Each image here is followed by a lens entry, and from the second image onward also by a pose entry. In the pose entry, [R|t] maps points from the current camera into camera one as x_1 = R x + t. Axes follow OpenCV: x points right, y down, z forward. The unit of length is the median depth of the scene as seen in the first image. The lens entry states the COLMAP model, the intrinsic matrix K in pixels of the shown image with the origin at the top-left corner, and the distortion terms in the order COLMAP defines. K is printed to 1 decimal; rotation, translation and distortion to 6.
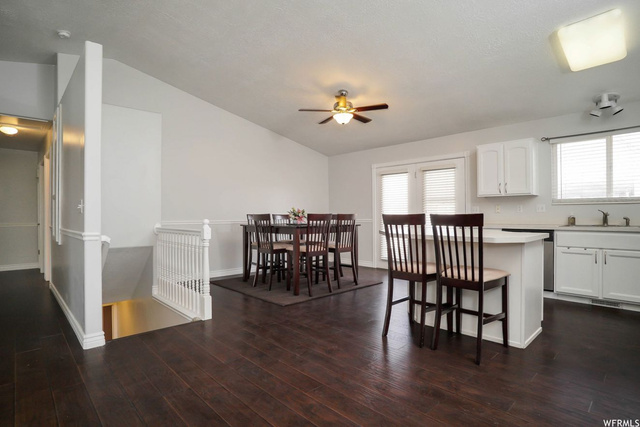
lens RADIAL K [[338.4, 0, 320.9], [0, 338.4, 213.4], [0, 0, 1]] dist [-0.089524, 0.050326]
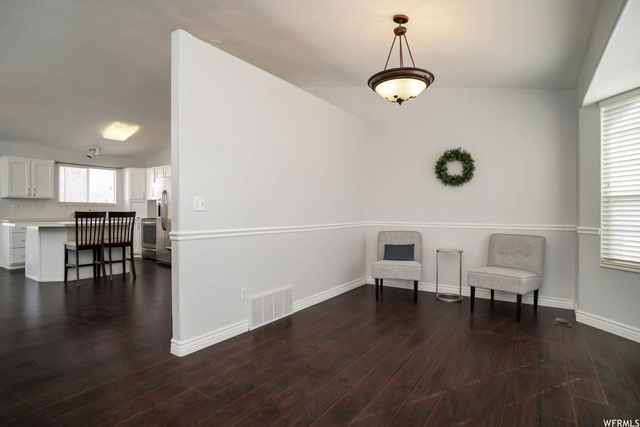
lens RADIAL K [[338.4, 0, 320.9], [0, 338.4, 213.4], [0, 0, 1]] dist [-0.089524, 0.050326]
pose [[-0.205328, -0.003034, 0.978689, -1.631929], [-0.006128, 0.999980, 0.001814, 0.000708], [-0.978674, -0.005625, -0.205342, 0.179911]]
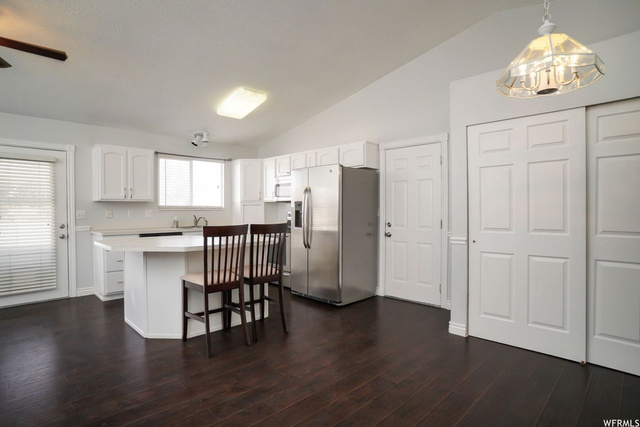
lens RADIAL K [[338.4, 0, 320.9], [0, 338.4, 213.4], [0, 0, 1]] dist [-0.089524, 0.050326]
pose [[-0.029179, -0.006539, 0.999553, -0.742233], [-0.000578, 0.999979, 0.006525, -0.038172], [-0.999574, -0.000387, -0.029183, 0.735449]]
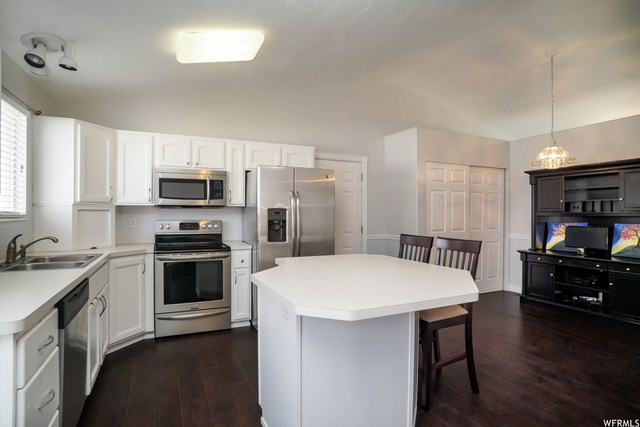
lens RADIAL K [[338.4, 0, 320.9], [0, 338.4, 213.4], [0, 0, 1]] dist [-0.089524, 0.050326]
pose [[-0.947788, 0.004511, 0.318869, 0.295765], [0.002428, 0.999973, -0.006930, -0.056112], [-0.318892, -0.005793, -0.947773, 1.896425]]
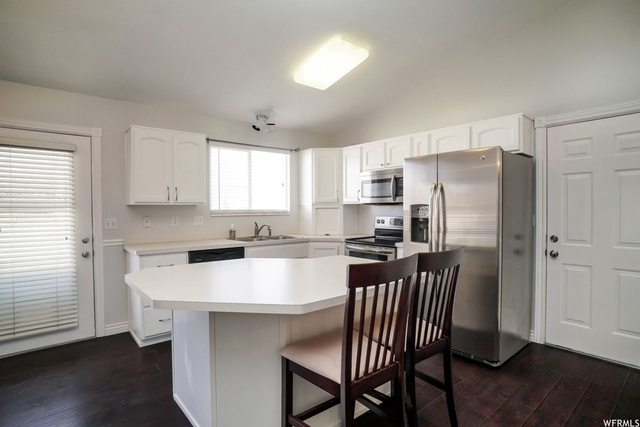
lens RADIAL K [[338.4, 0, 320.9], [0, 338.4, 213.4], [0, 0, 1]] dist [-0.089524, 0.050326]
pose [[0.058218, -0.008229, 0.998270, -0.245149], [0.002689, 0.999964, 0.008086, -0.064757], [-0.998300, 0.002213, 0.058238, 1.037816]]
